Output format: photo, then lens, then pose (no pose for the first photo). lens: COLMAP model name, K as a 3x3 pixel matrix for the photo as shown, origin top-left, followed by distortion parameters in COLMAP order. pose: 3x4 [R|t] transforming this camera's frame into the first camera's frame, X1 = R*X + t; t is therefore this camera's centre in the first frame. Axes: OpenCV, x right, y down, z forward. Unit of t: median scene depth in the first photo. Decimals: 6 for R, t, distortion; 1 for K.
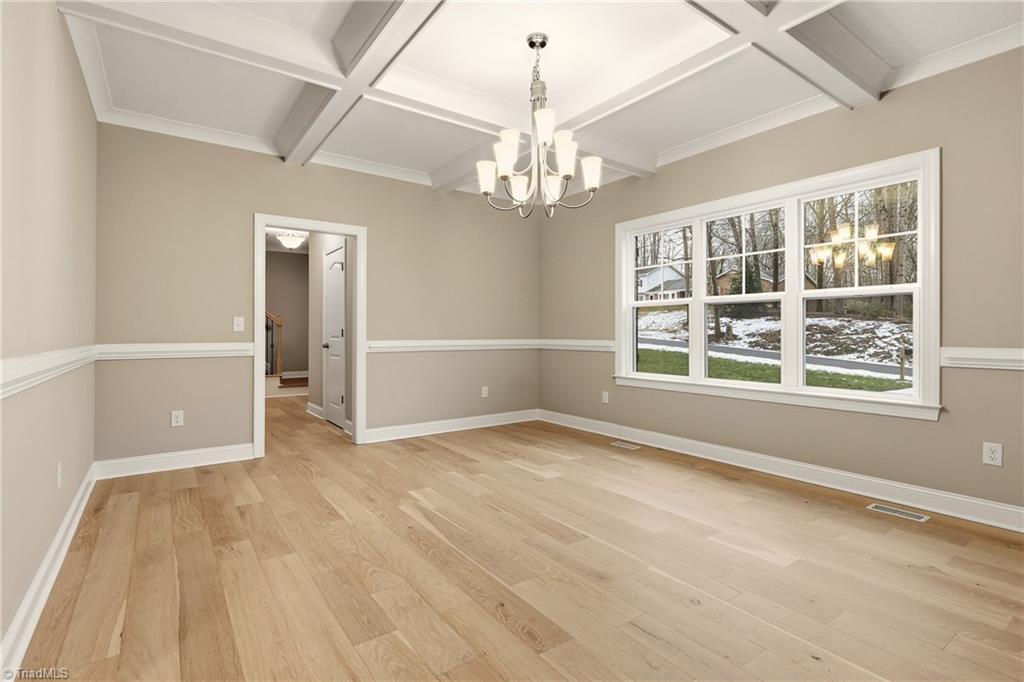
lens RADIAL K [[487.2, 0, 489.8], [0, 487.2, 331.7], [0, 0, 1]] dist [0.002412, 0.000777]
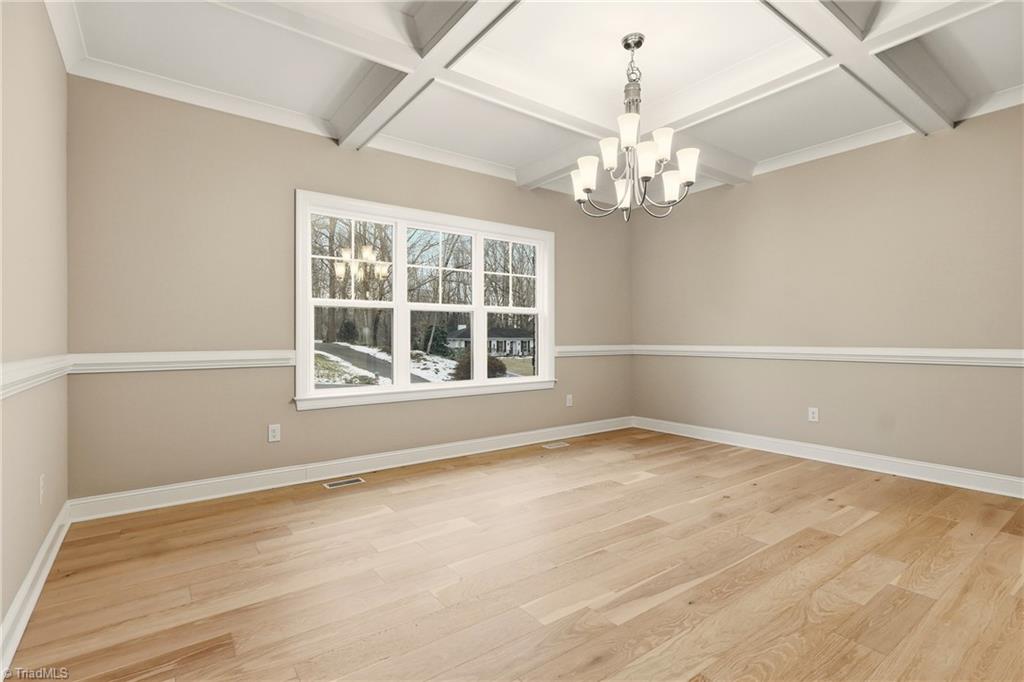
lens RADIAL K [[487.2, 0, 518.9], [0, 487.2, 338.7], [0, 0, 1]] dist [0.002412, 0.000777]
pose [[-0.049778, -0.001177, 0.998760, -0.891817], [-0.000660, 0.999999, 0.001146, 0.001387], [-0.998760, -0.000602, -0.049779, 1.304835]]
